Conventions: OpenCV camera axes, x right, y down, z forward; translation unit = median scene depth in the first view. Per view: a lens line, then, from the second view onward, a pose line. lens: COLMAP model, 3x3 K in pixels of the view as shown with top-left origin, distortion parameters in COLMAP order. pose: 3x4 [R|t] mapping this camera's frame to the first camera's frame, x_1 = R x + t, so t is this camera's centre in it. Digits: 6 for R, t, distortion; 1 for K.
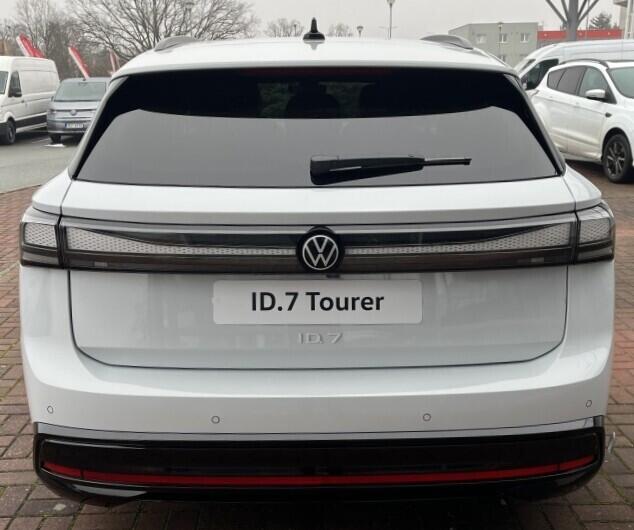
lens RADIAL K [[715.4, 0, 317.0], [0, 715.4, 265.0], [0, 0, 1]] dist [0.094291, -0.008492]
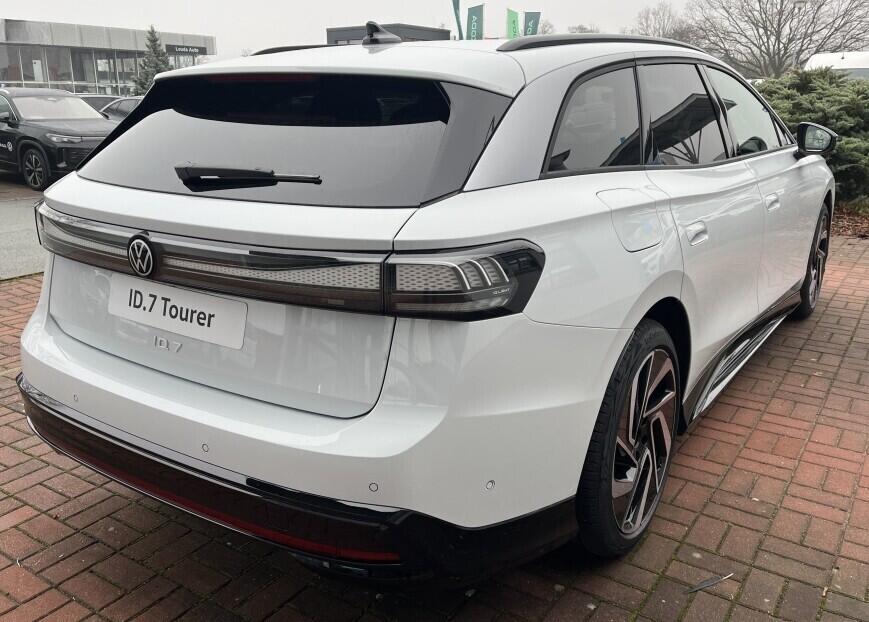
lens RADIAL K [[721.4, 0, 434.7], [0, 721.4, 286.8], [0, 0, 1]] dist [0.069129, 0.000316]
pose [[0.829045, 0.151546, -0.538255, 0.849281], [-0.143062, 0.988023, 0.057827, -0.089523], [0.540572, 0.029062, 0.840795, 0.346431]]
